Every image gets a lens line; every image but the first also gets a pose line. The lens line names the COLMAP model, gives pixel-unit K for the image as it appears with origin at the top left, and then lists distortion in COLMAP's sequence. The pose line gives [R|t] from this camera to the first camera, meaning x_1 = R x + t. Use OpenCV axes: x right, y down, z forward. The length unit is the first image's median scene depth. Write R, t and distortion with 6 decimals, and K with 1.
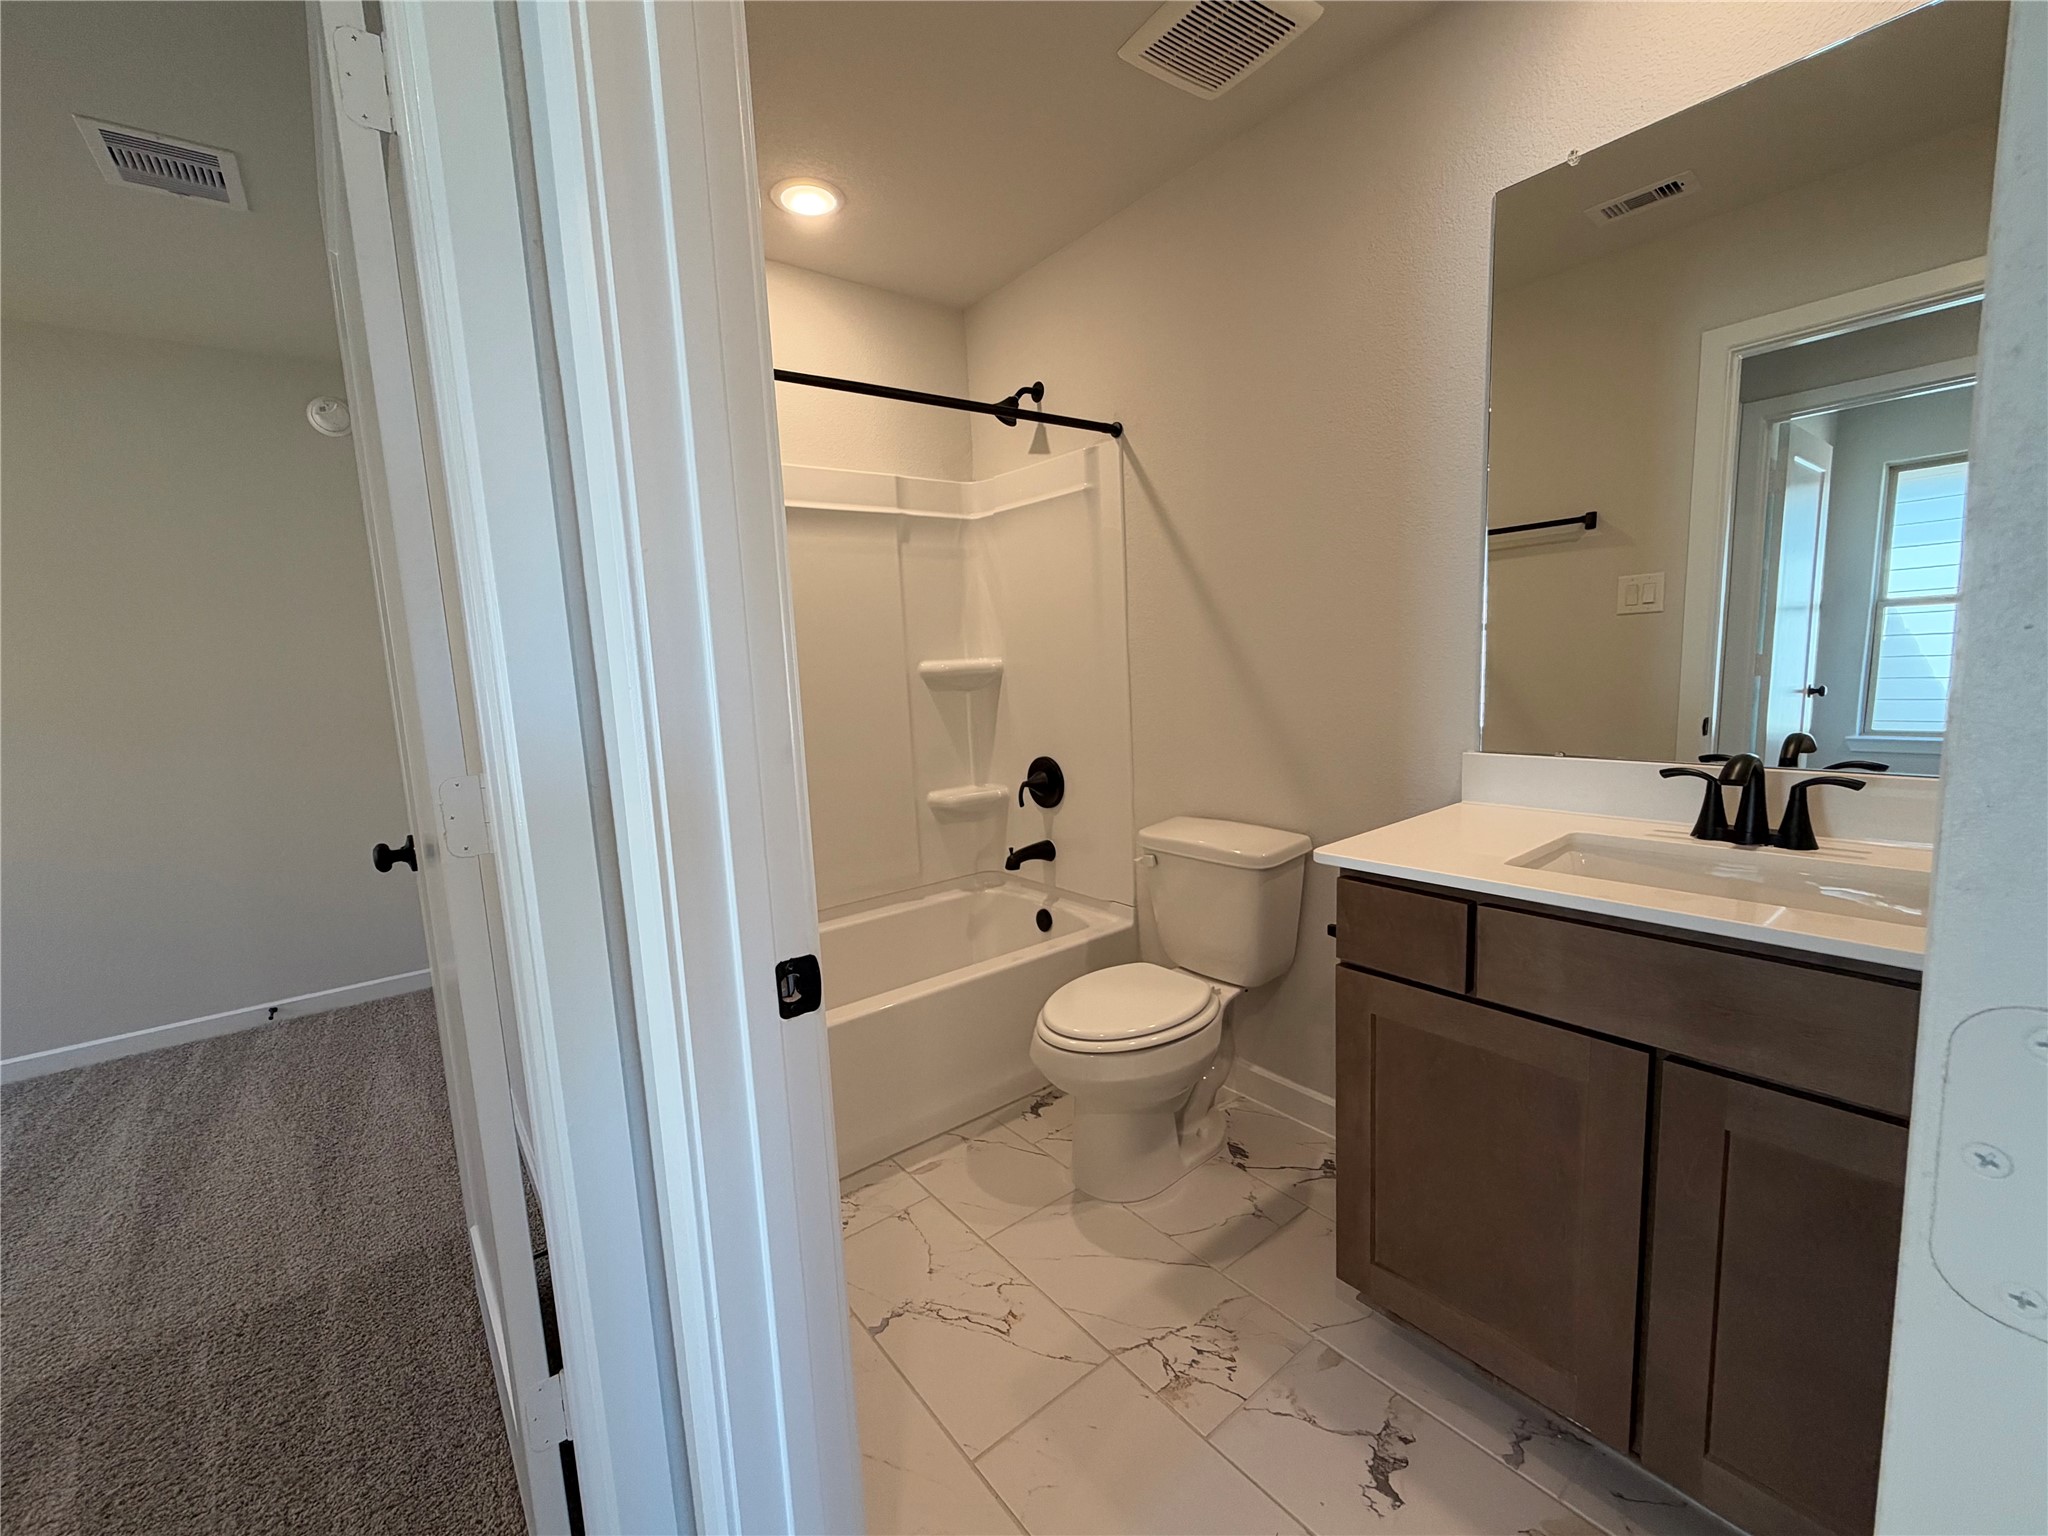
lens RADIAL K [[834.1, 0, 1029.3], [0, 834.1, 773.5], [0, 0, 1]] dist [-0.004751, 0.000957]
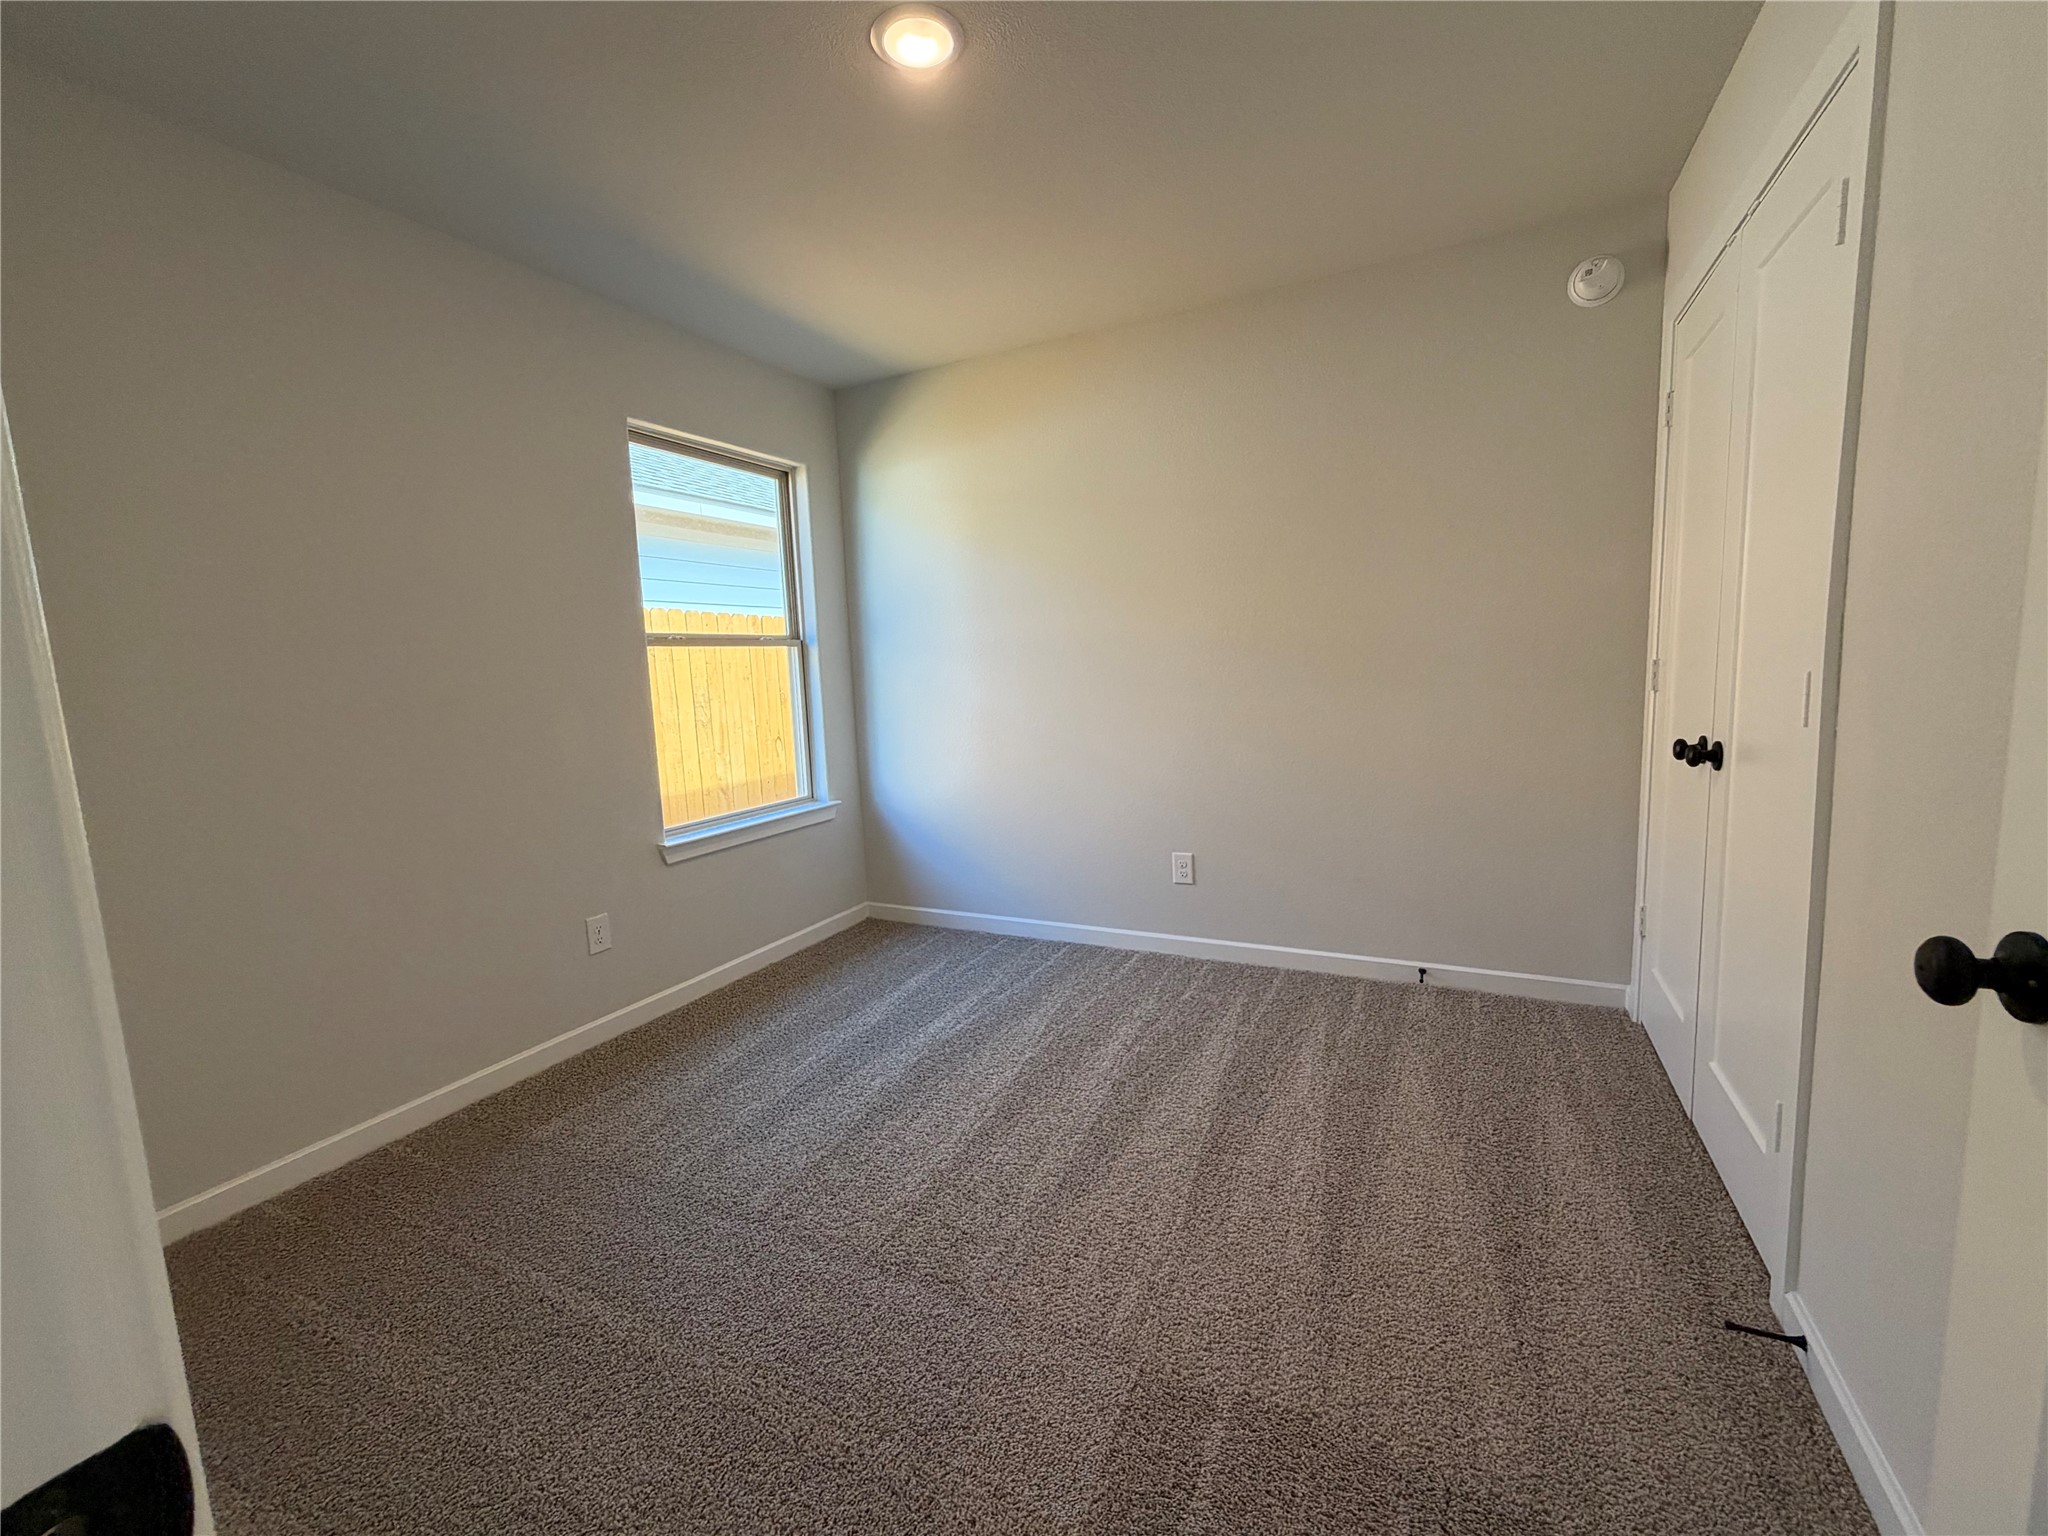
lens RADIAL K [[834.1, 0, 1029.3], [0, 834.1, 773.5], [0, 0, 1]] dist [-0.004751, 0.000957]
pose [[0.428568, 0.150178, -0.890941, -0.334396], [-0.101777, 0.987837, 0.117554, 0.000800], [0.897759, 0.040297, 0.438640, 0.205978]]
